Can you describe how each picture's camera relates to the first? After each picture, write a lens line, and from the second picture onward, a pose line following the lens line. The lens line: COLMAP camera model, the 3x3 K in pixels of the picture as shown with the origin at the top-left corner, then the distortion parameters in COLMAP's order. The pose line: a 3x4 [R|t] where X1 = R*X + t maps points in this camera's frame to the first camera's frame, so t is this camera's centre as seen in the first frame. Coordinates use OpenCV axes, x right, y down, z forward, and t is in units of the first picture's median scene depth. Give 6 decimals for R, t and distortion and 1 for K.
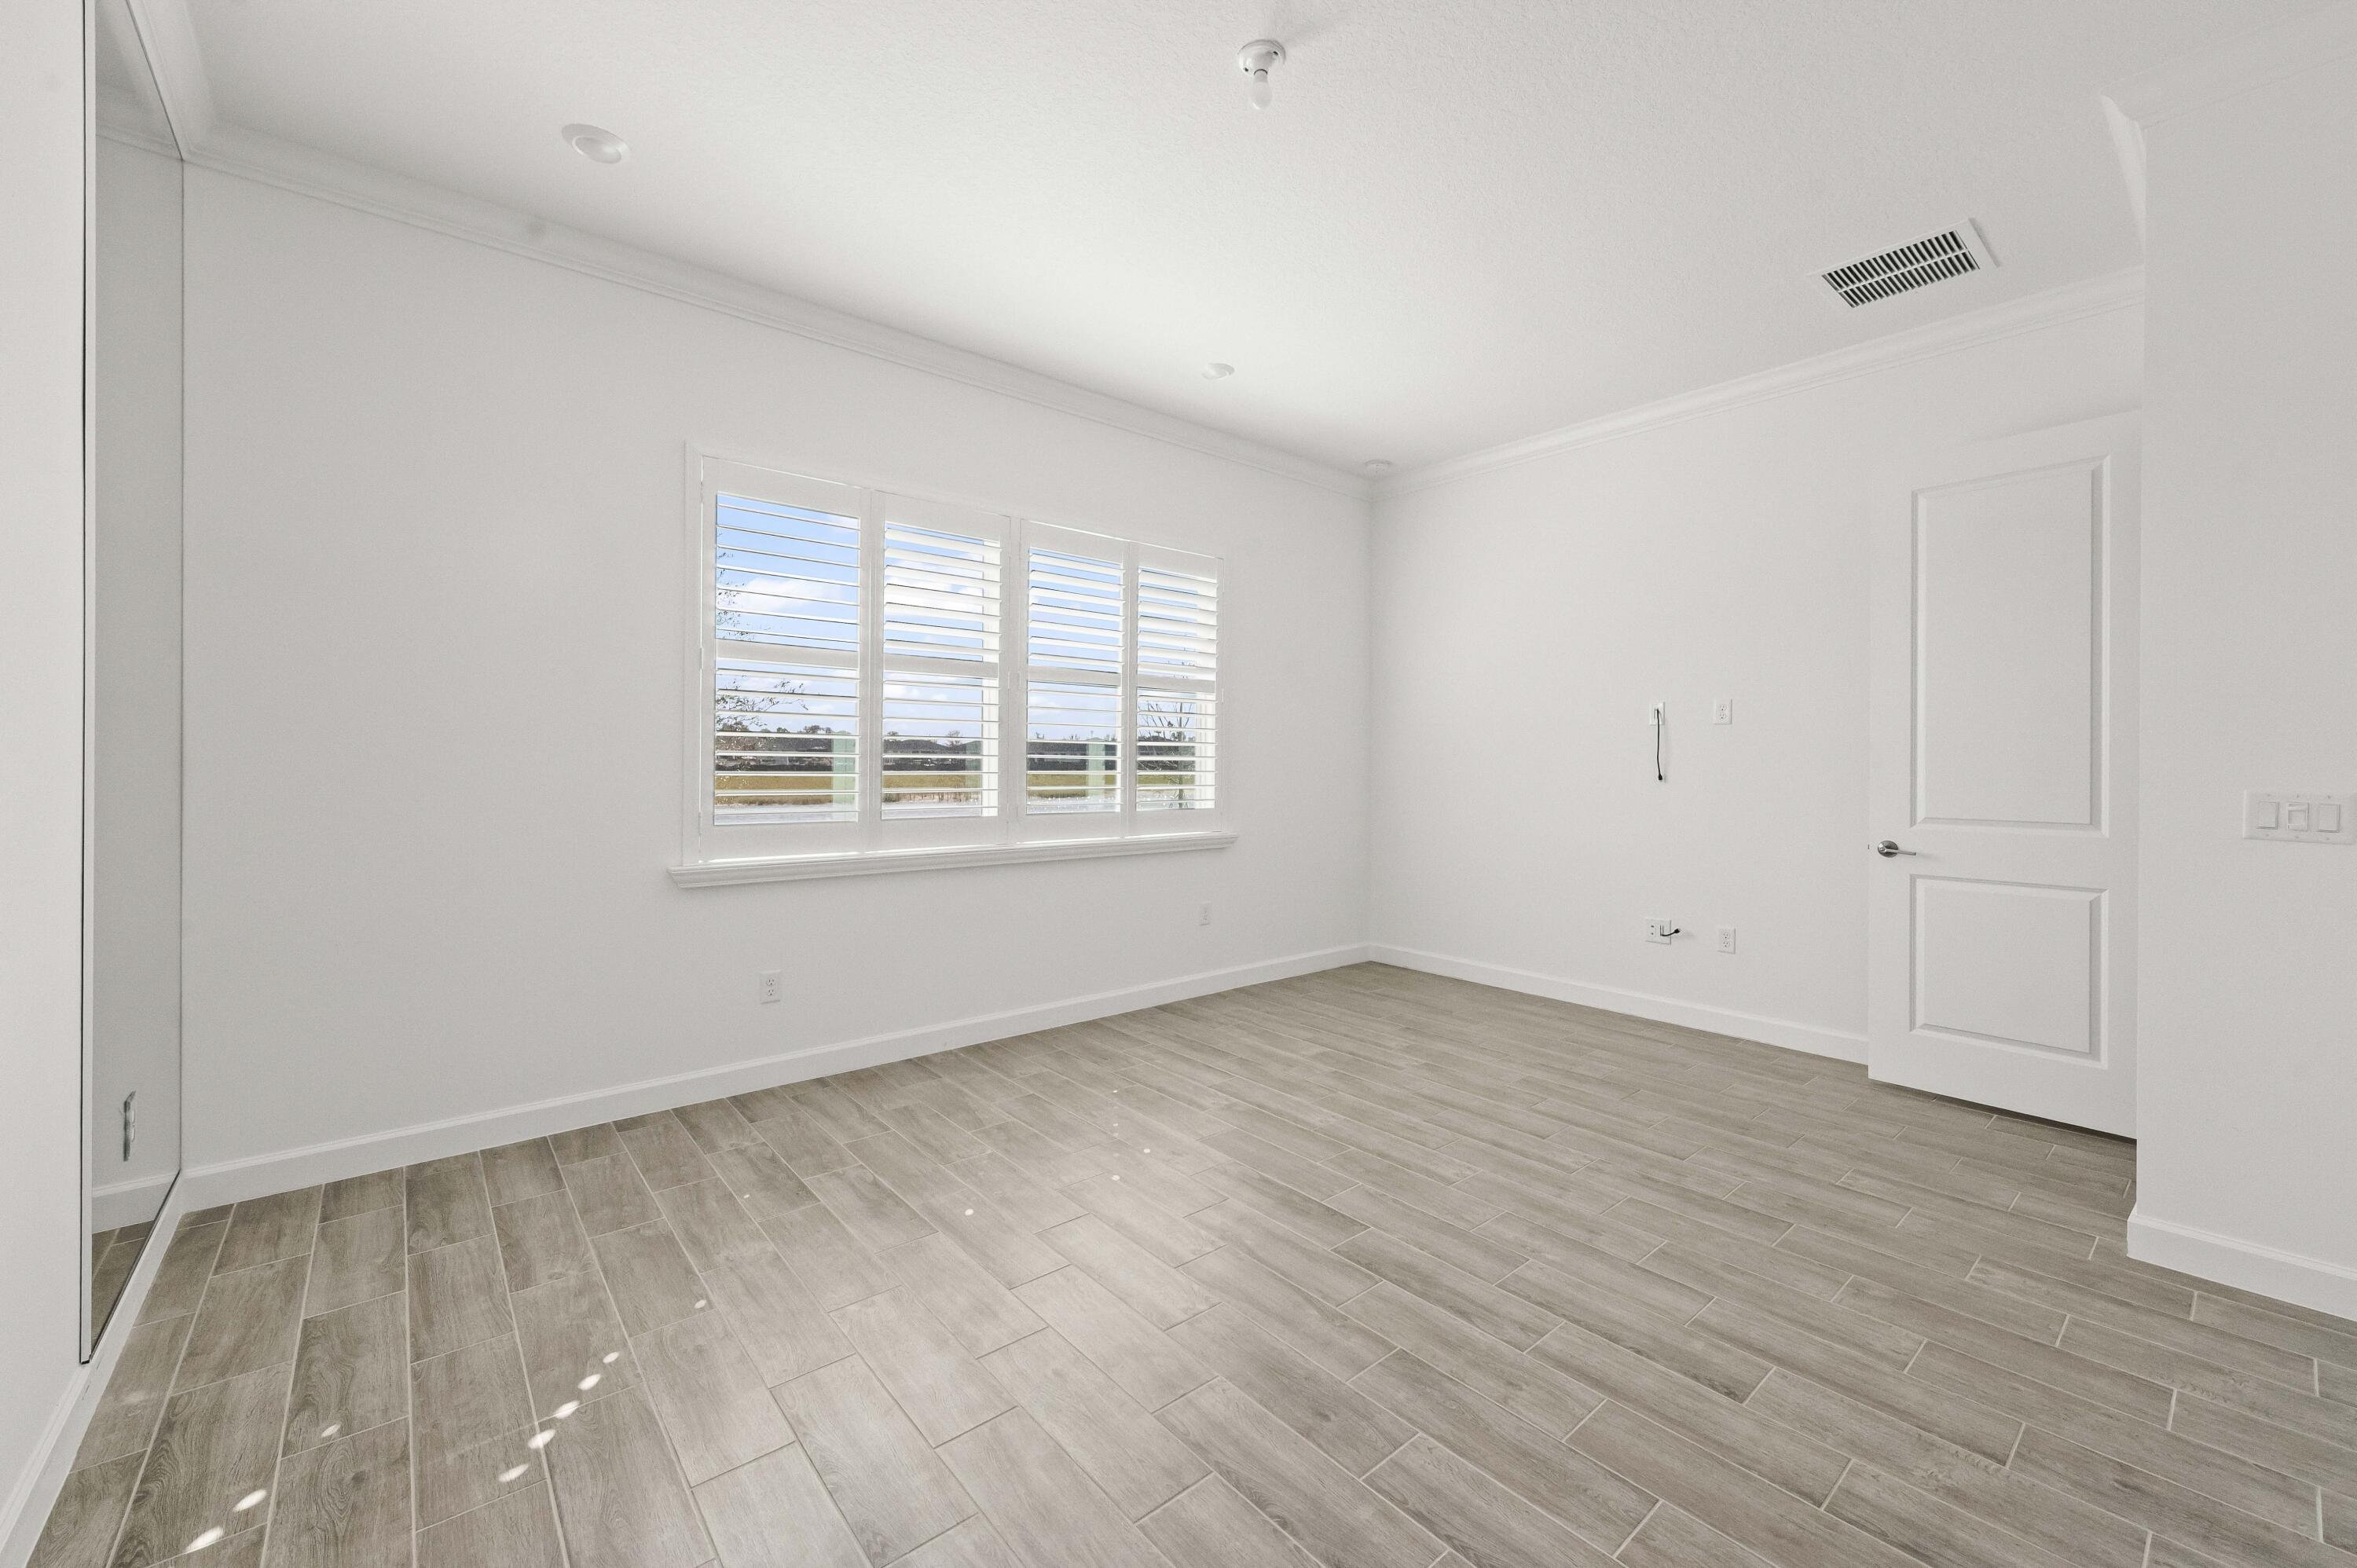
lens RADIAL K [[946.7, 0, 1189.1], [0, 946.7, 739.7], [0, 0, 1]] dist [0.001966, -0.000220]
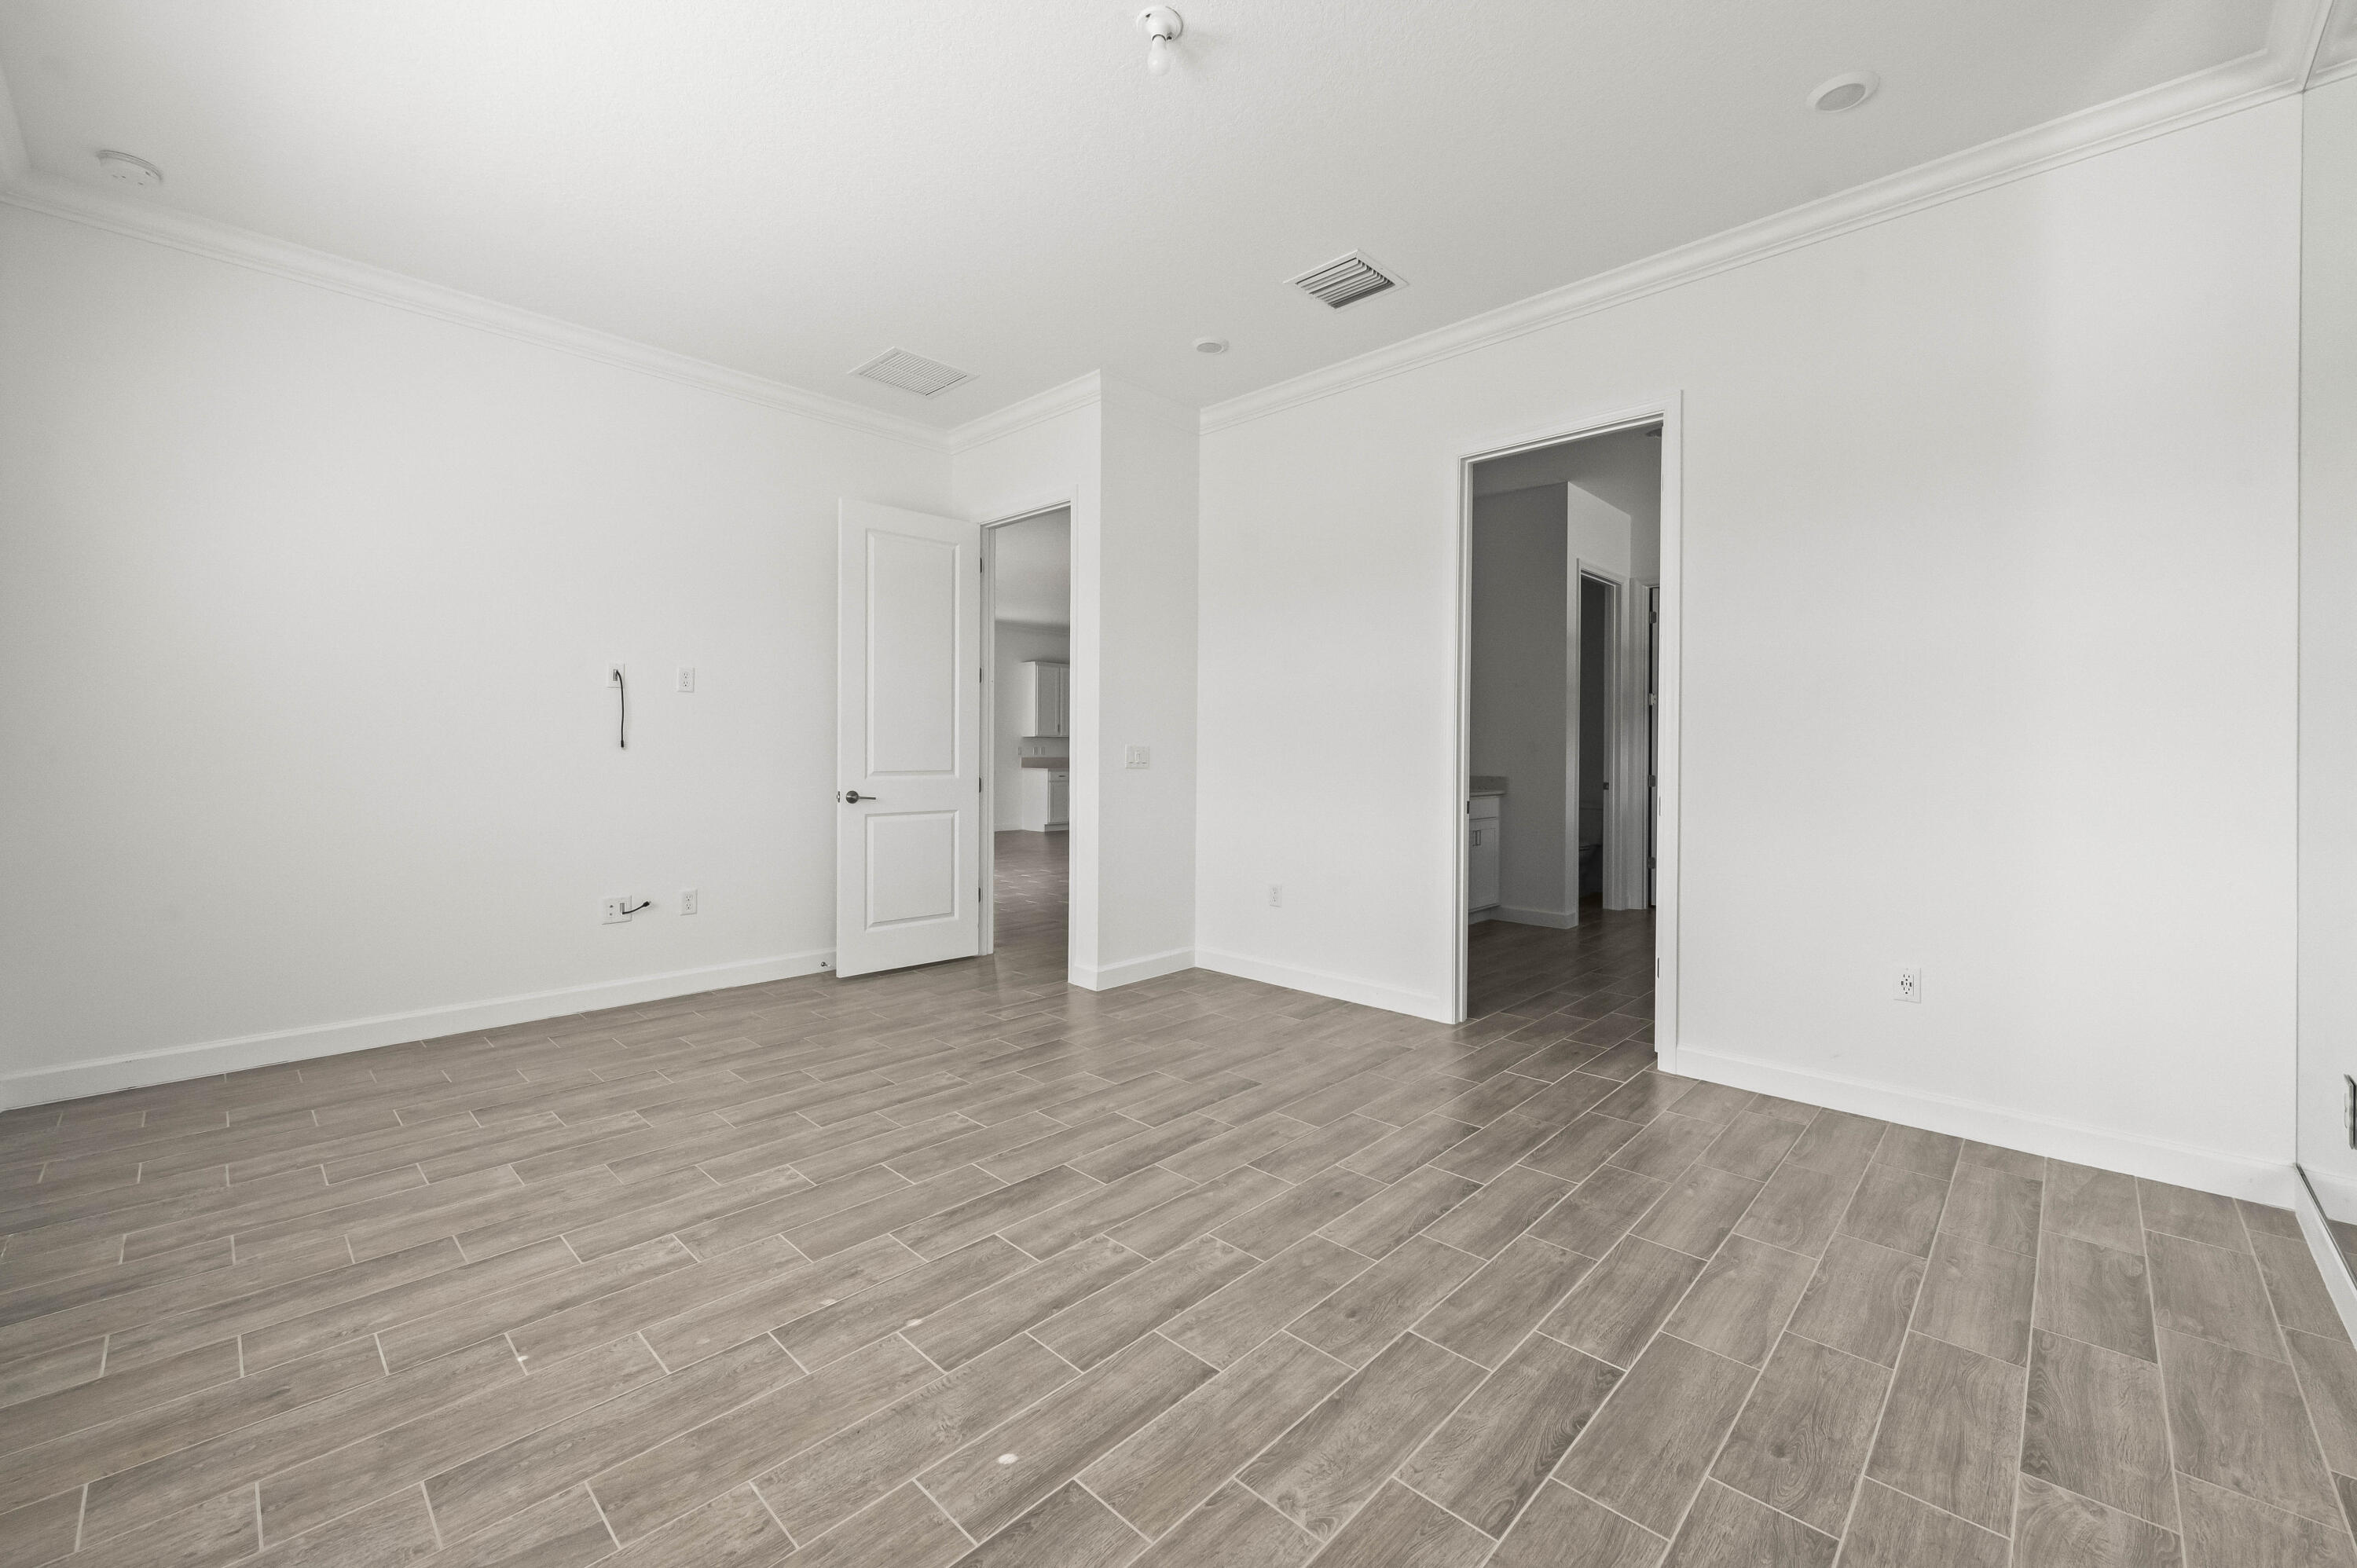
lens RADIAL K [[946.7, 0, 1177.0], [0, 946.7, 767.1], [0, 0, 1]] dist [0.001966, -0.000220]
pose [[-0.107466, -0.021091, 0.993985, -0.646774], [-0.026584, 0.999478, 0.018334, 0.043103], [-0.993853, -0.024454, -0.107971, 0.764173]]
